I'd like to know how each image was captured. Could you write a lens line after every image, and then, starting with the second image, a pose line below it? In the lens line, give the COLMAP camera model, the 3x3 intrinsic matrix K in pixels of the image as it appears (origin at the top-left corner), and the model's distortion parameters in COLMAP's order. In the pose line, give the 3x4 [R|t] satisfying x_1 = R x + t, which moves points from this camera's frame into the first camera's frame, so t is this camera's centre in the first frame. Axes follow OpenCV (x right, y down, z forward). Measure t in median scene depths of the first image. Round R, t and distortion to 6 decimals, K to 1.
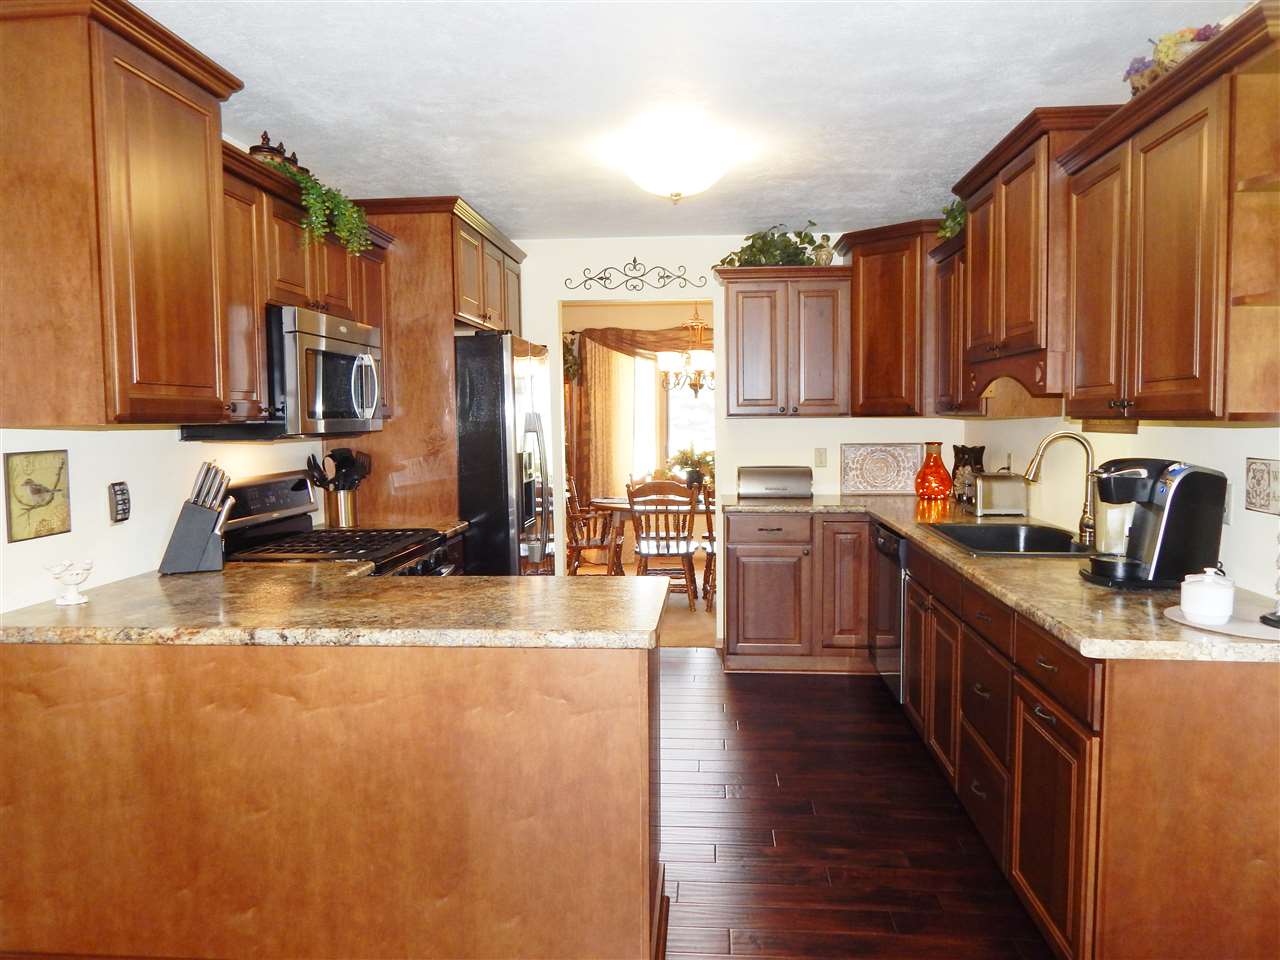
lens RADIAL K [[931.6, 0, 644.2], [0, 931.6, 468.5], [0, 0, 1]] dist [0.007842, -0.008639]
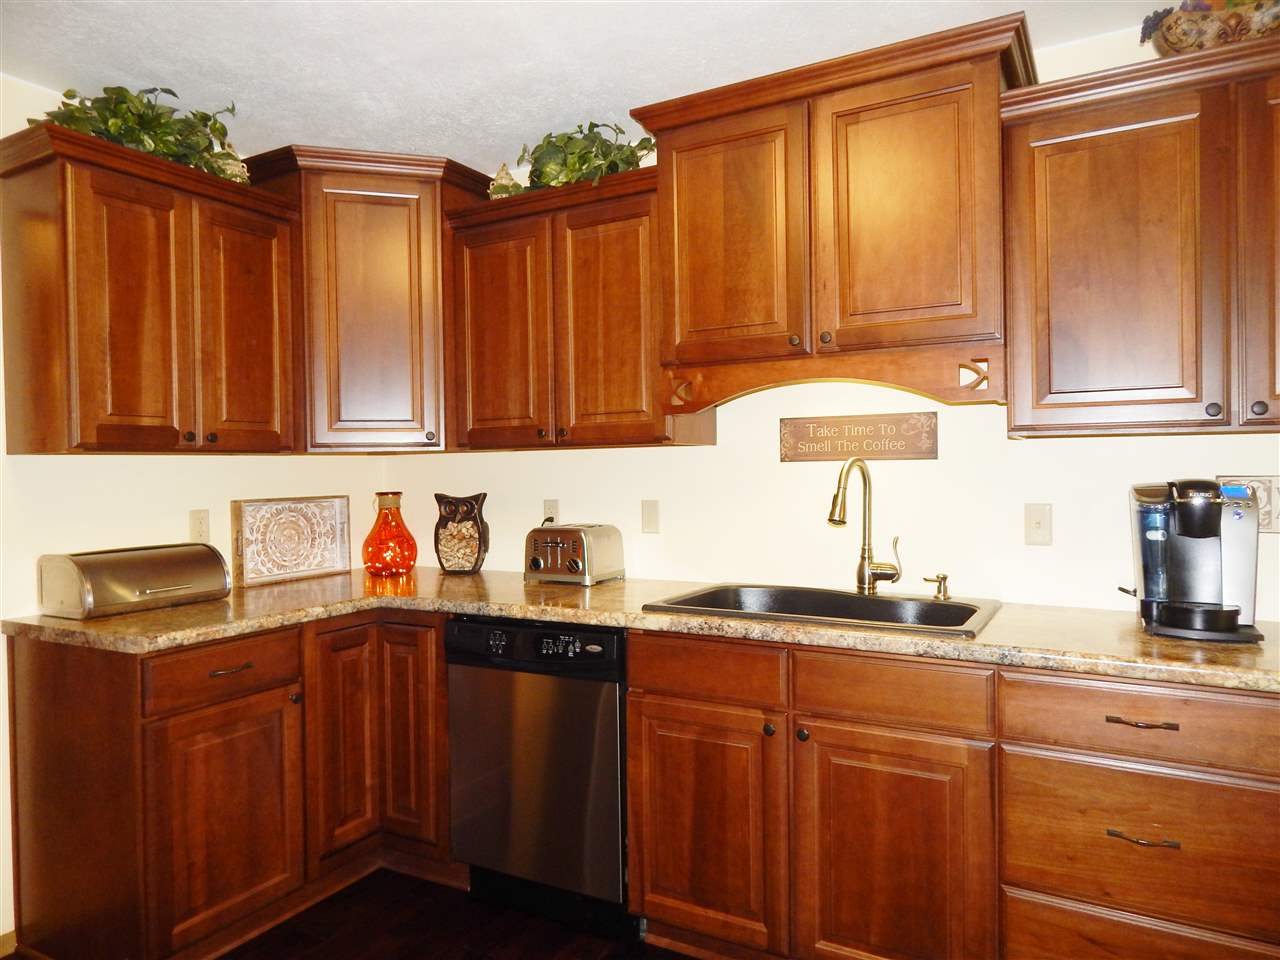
lens RADIAL K [[839.6, 0, 646.6], [0, 839.6, 477.4], [0, 0, 1]] dist [0.005047, -0.009409]
pose [[0.414156, -0.005953, 0.910187, -0.174789], [0.064932, 0.997624, -0.023020, -0.012501], [-0.907887, 0.068634, 0.413558, 0.559165]]
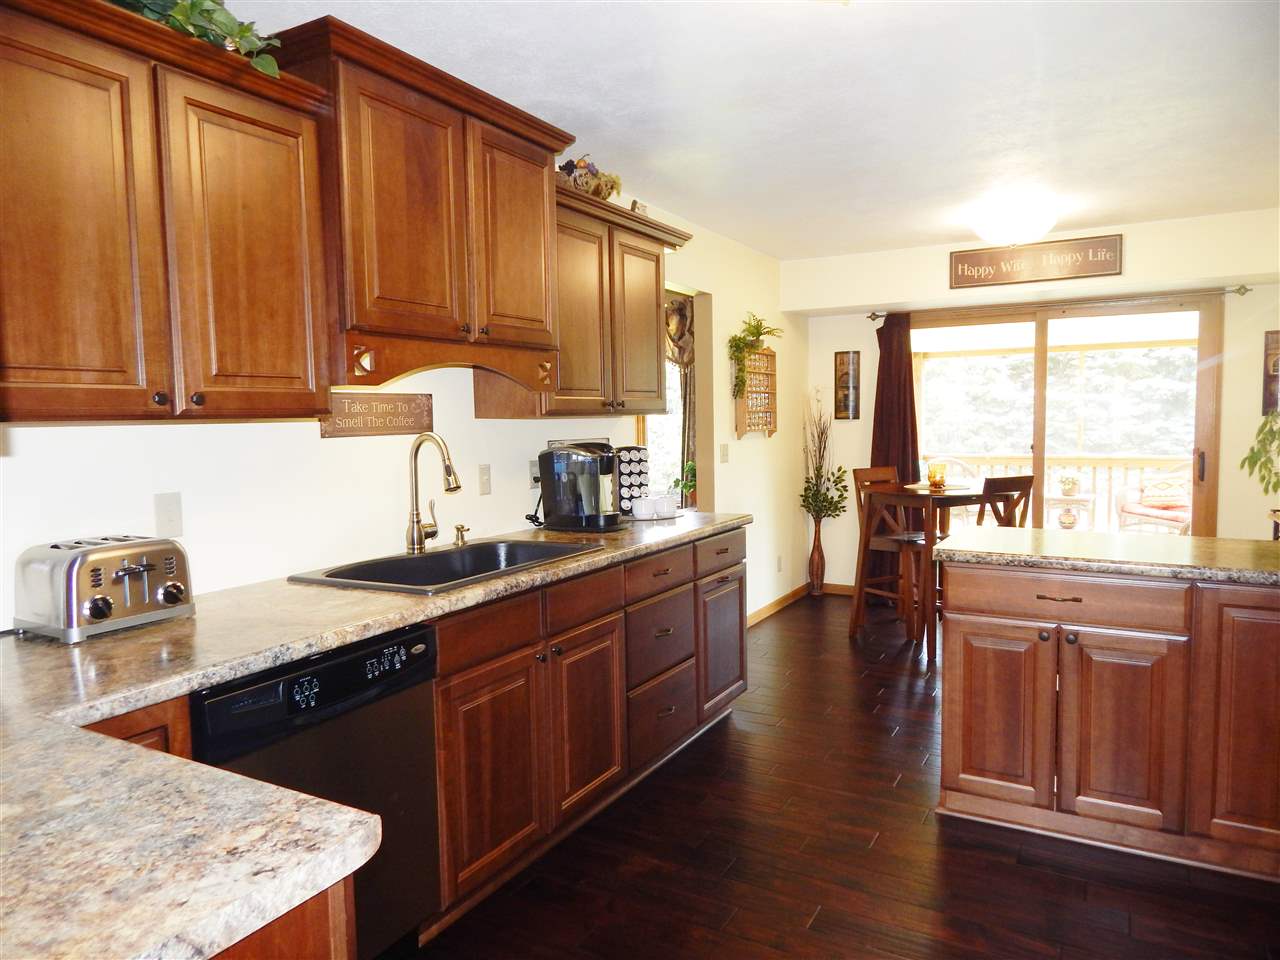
lens RADIAL K [[839.6, 0, 642.0], [0, 839.6, 479.8], [0, 0, 1]] dist [0.005047, -0.009409]
pose [[-0.904405, -0.007825, 0.426602, -0.049562], [0.050878, 0.990720, 0.126035, -0.056297], [-0.423630, 0.135691, -0.895615, 1.058345]]
